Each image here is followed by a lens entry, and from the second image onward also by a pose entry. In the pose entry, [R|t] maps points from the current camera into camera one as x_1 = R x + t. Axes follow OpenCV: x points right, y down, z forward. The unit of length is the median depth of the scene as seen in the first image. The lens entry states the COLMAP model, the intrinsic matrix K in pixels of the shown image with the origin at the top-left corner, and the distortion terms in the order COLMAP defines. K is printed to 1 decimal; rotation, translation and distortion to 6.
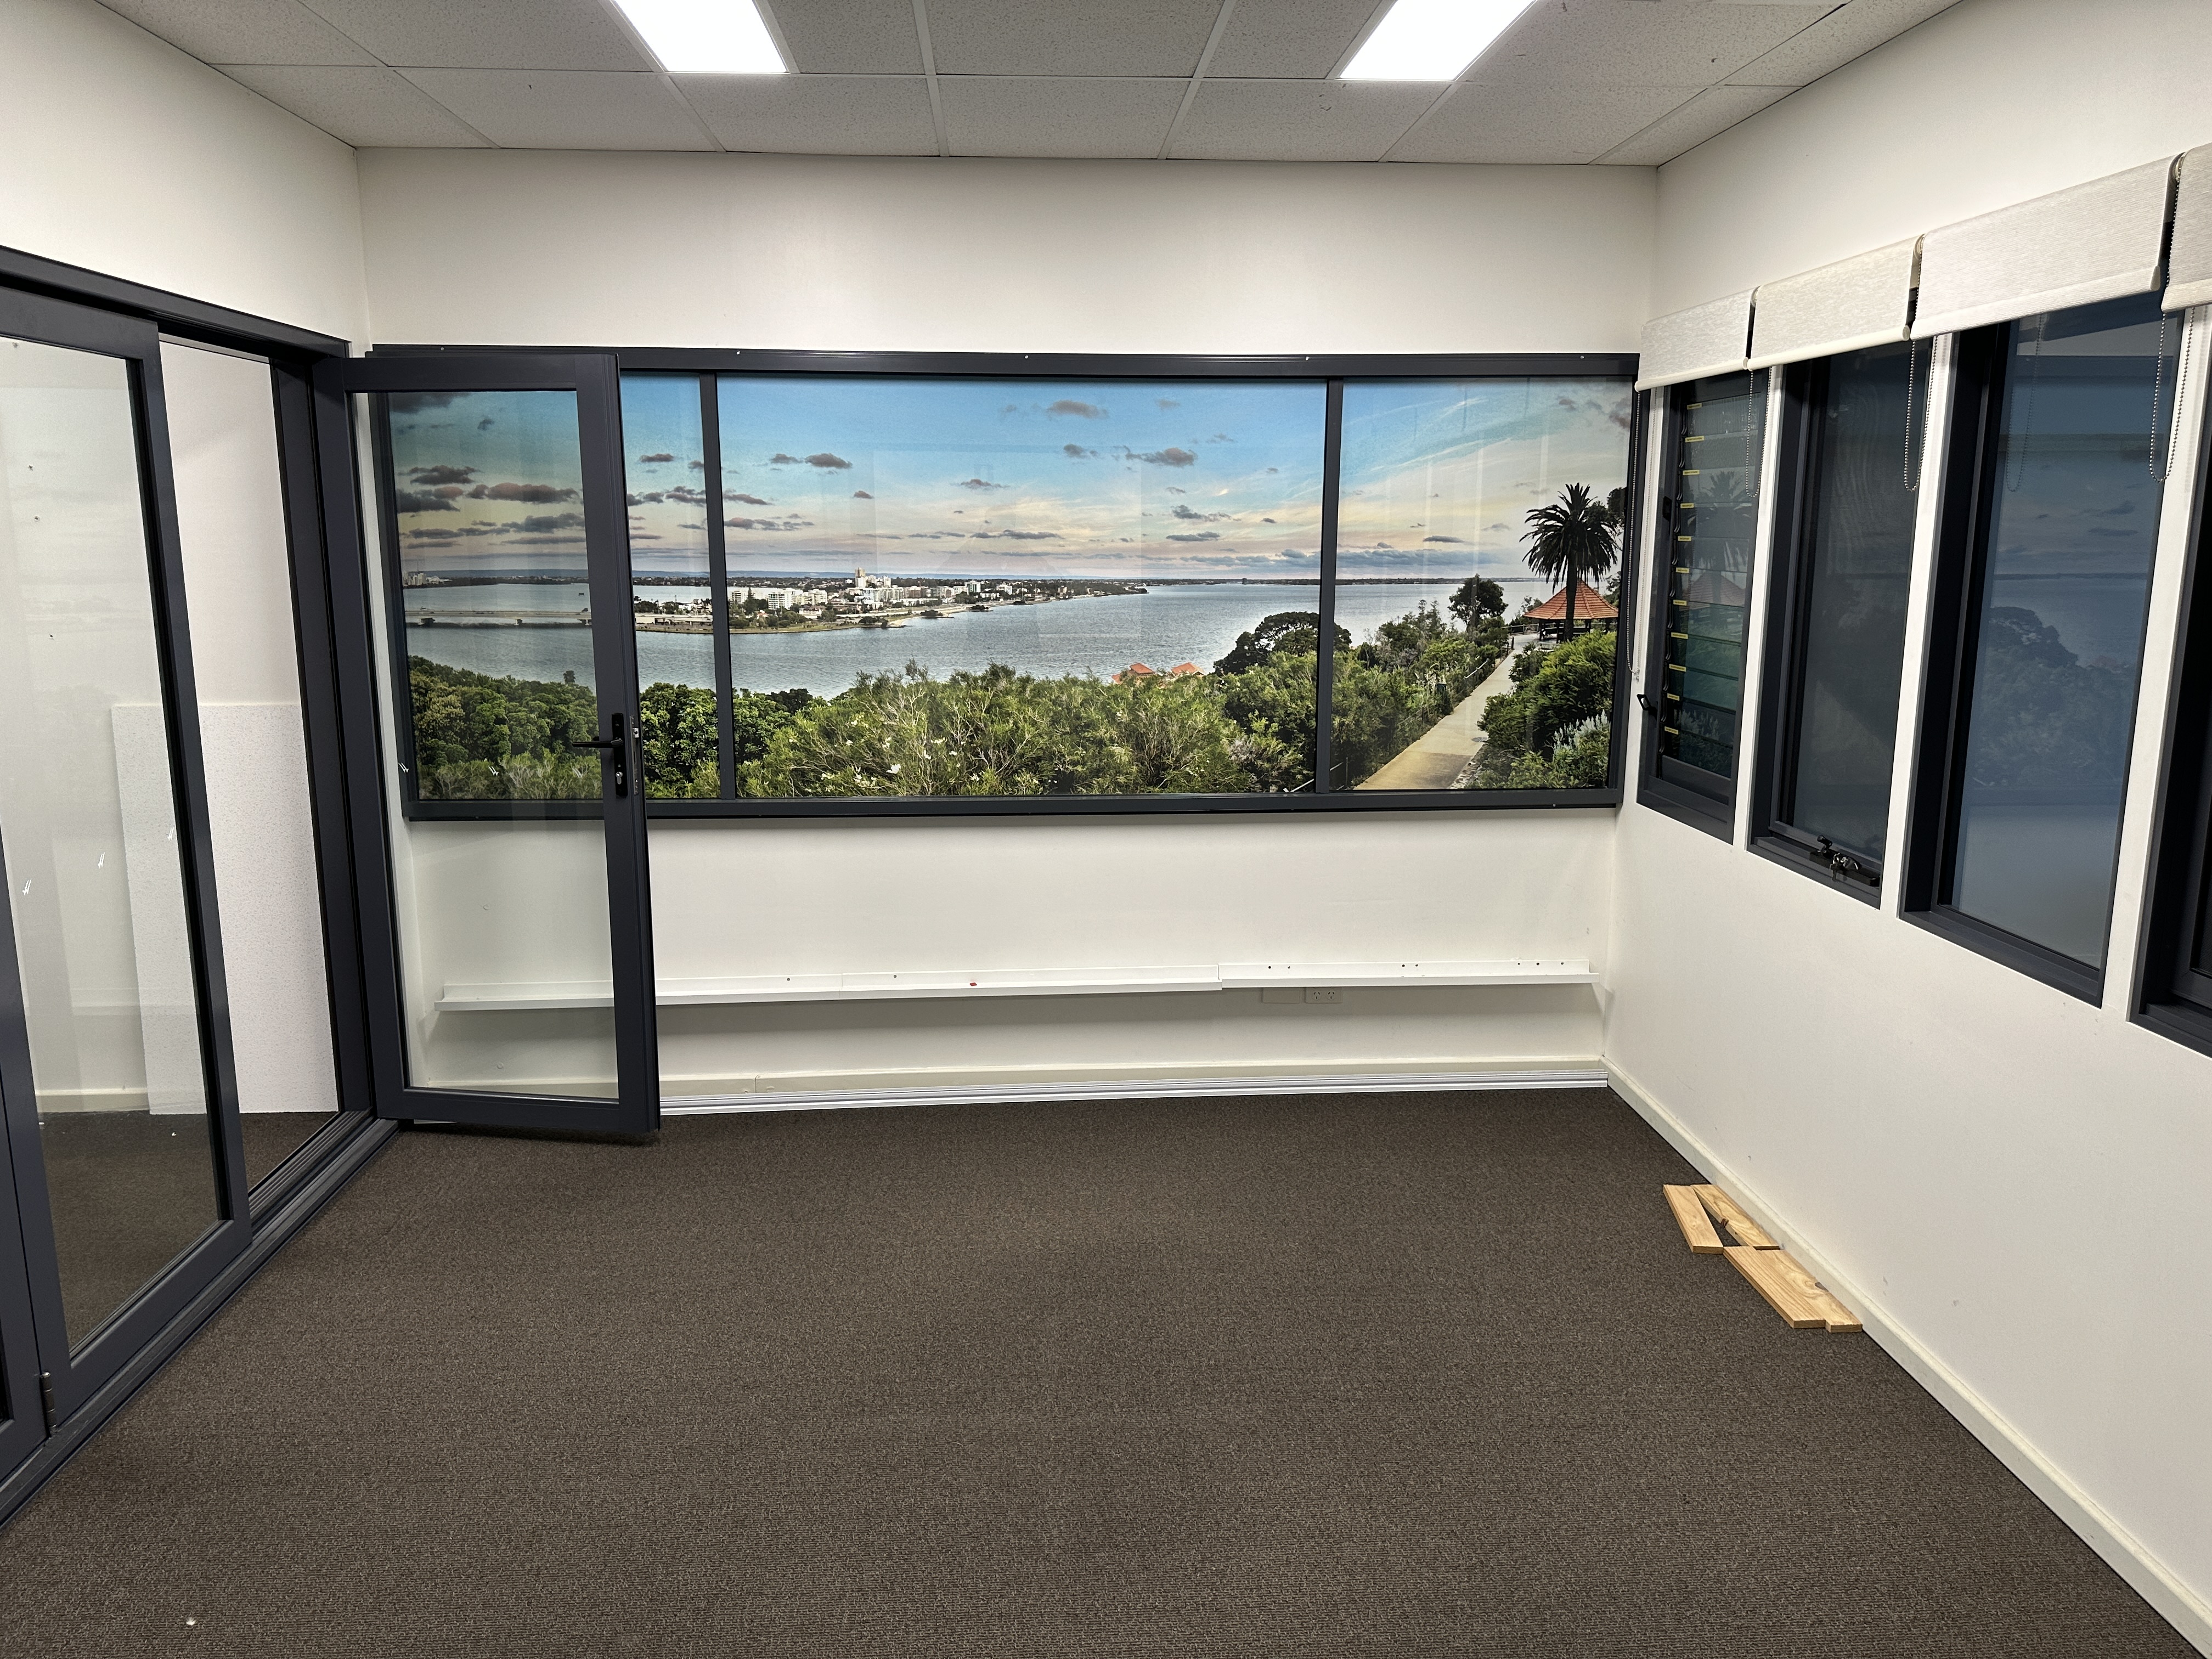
lens RADIAL K [[1572.8, 0, 1104.4], [0, 1572.8, 805.9], [0, 0, 1]] dist [0.030291, -0.015655]
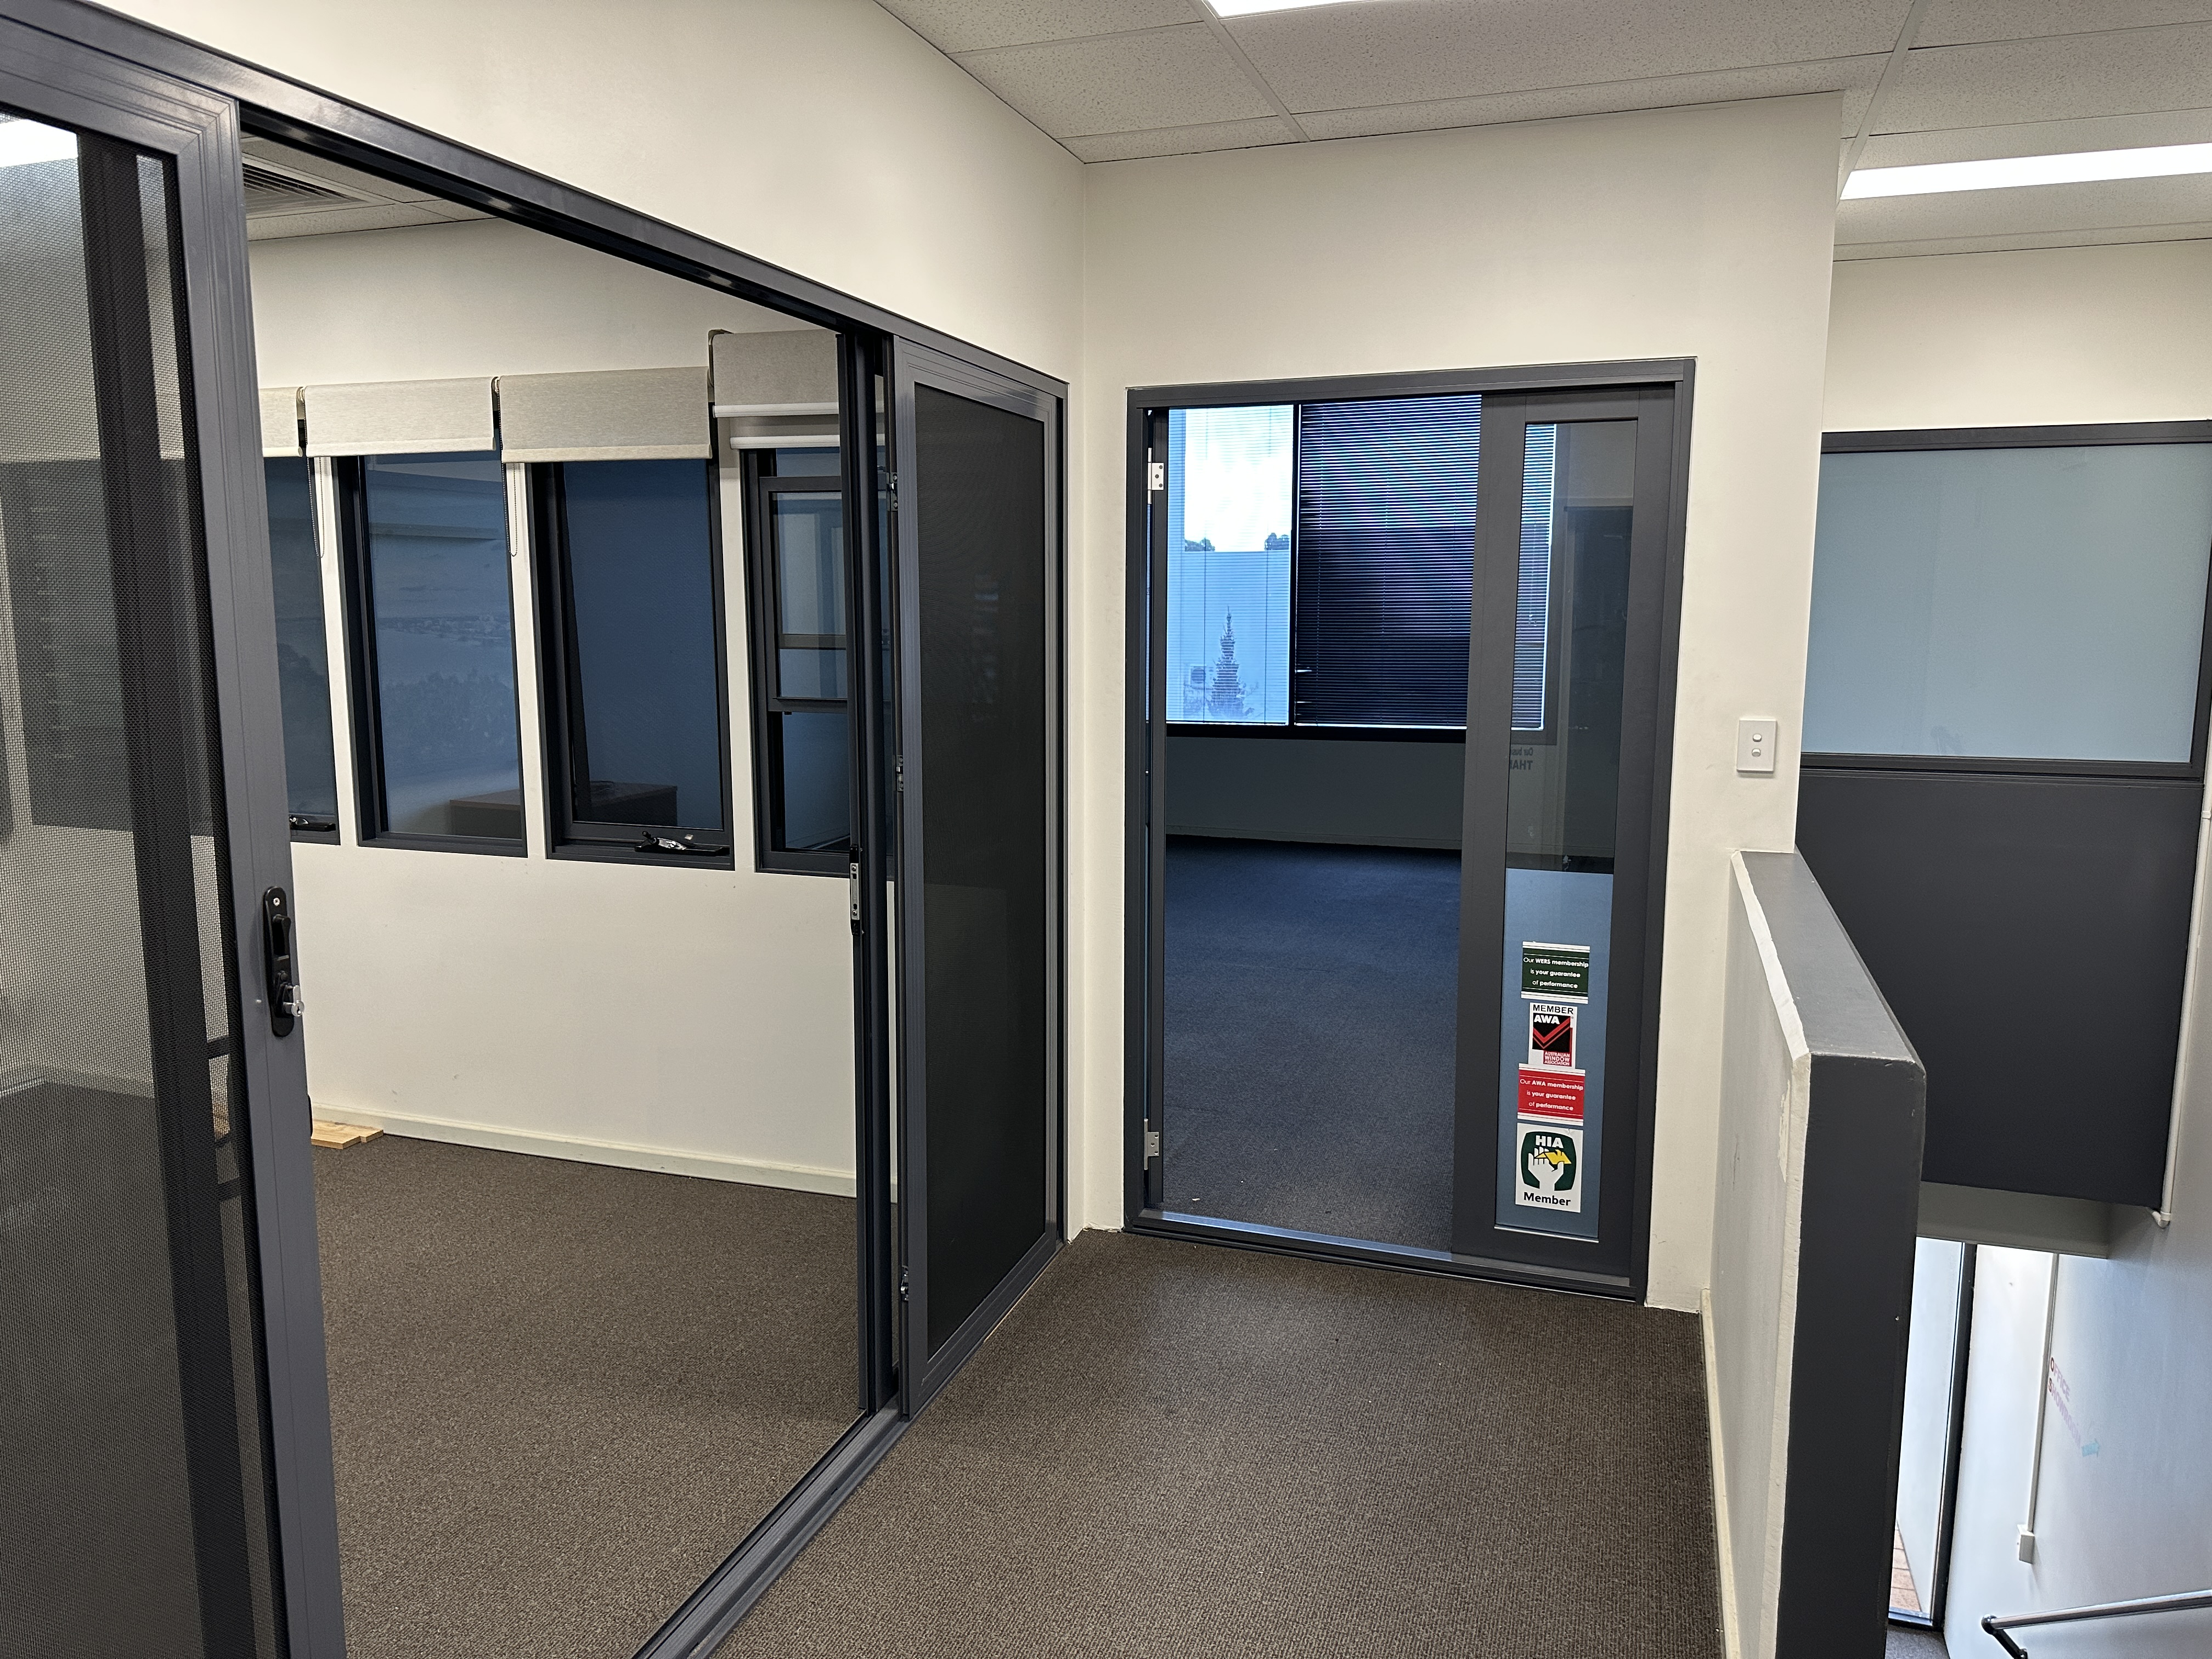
lens RADIAL K [[1572.8, 0, 1099.2], [0, 1572.8, 829.0], [0, 0, 1]] dist [0.030291, -0.015655]
pose [[0.377455, -0.126293, 0.917375, -0.626633], [0.162801, 0.984277, 0.068518, 0.069744], [-0.911605, 0.123487, 0.392081, -0.220042]]
